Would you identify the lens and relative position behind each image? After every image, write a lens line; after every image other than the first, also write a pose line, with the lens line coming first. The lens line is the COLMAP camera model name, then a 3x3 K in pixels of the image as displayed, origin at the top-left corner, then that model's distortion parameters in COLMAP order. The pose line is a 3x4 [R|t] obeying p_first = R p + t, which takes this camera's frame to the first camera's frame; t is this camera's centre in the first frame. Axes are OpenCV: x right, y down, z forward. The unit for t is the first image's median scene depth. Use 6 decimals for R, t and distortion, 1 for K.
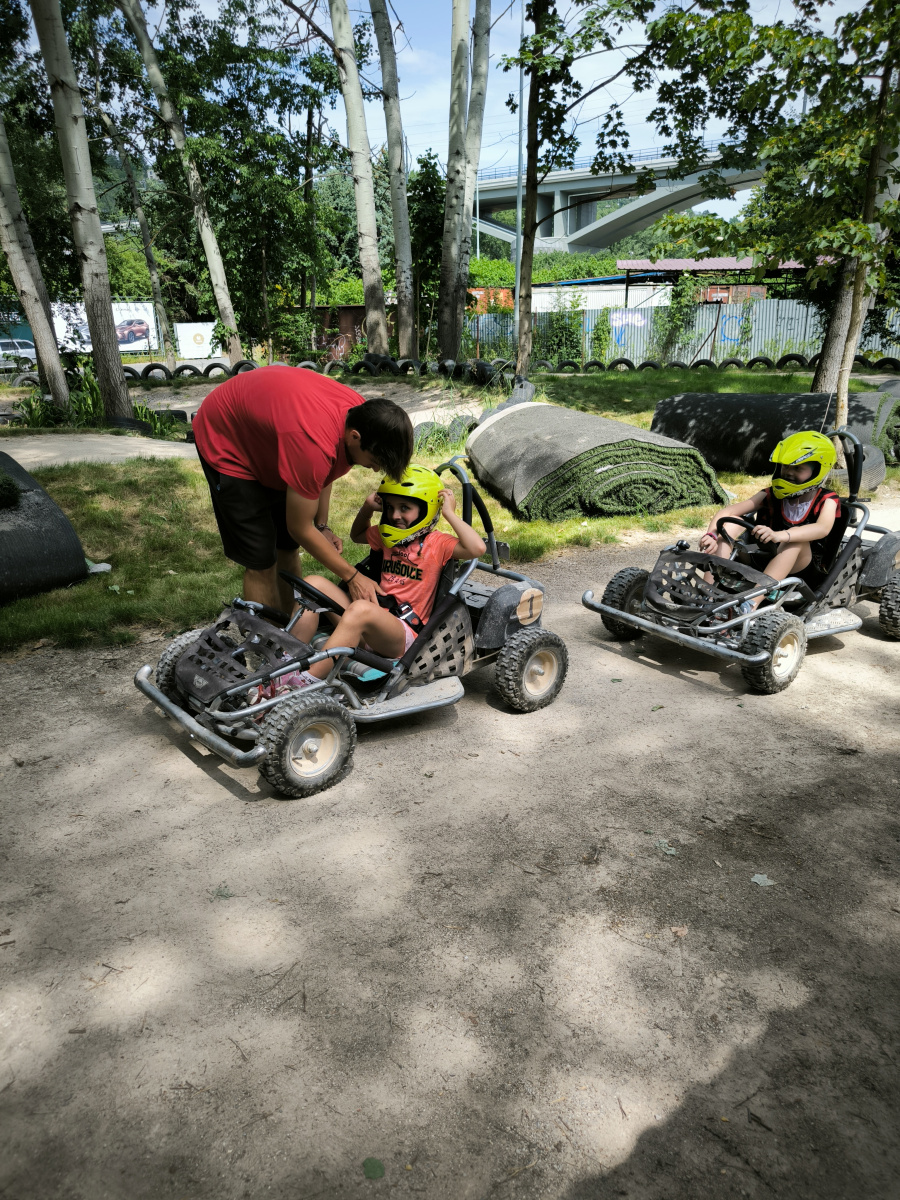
lens RADIAL K [[876.0, 0, 451.3], [0, 876.0, 623.1], [0, 0, 1]] dist [0.062496, -0.073036]
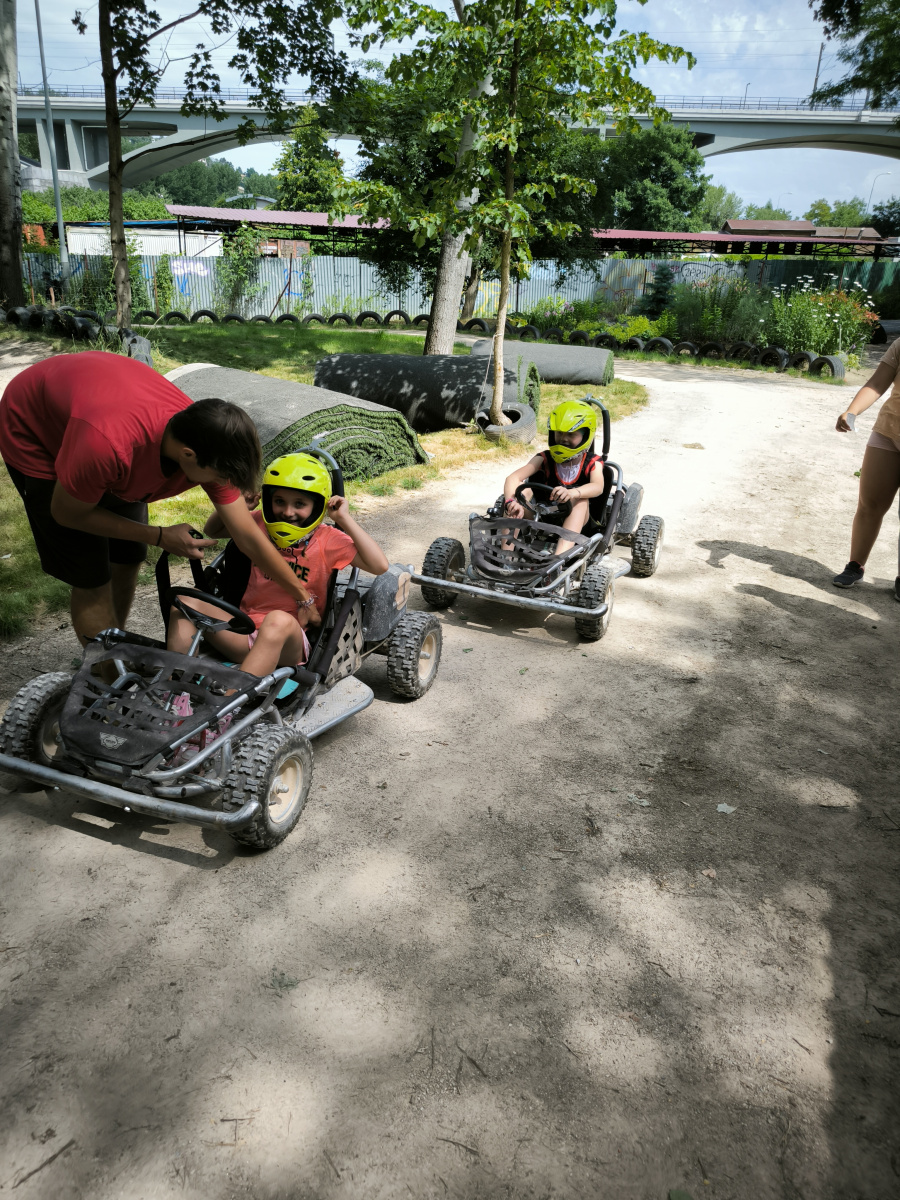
lens RADIAL K [[867.5, 0, 448.9], [0, 867.5, 599.9], [0, 0, 1]] dist [0.054241, -0.045887]
pose [[0.869757, -0.136032, 0.474360, -0.112386], [0.119971, 0.990704, 0.064132, -0.022408], [-0.478674, 0.001130, 0.877992, 0.043936]]
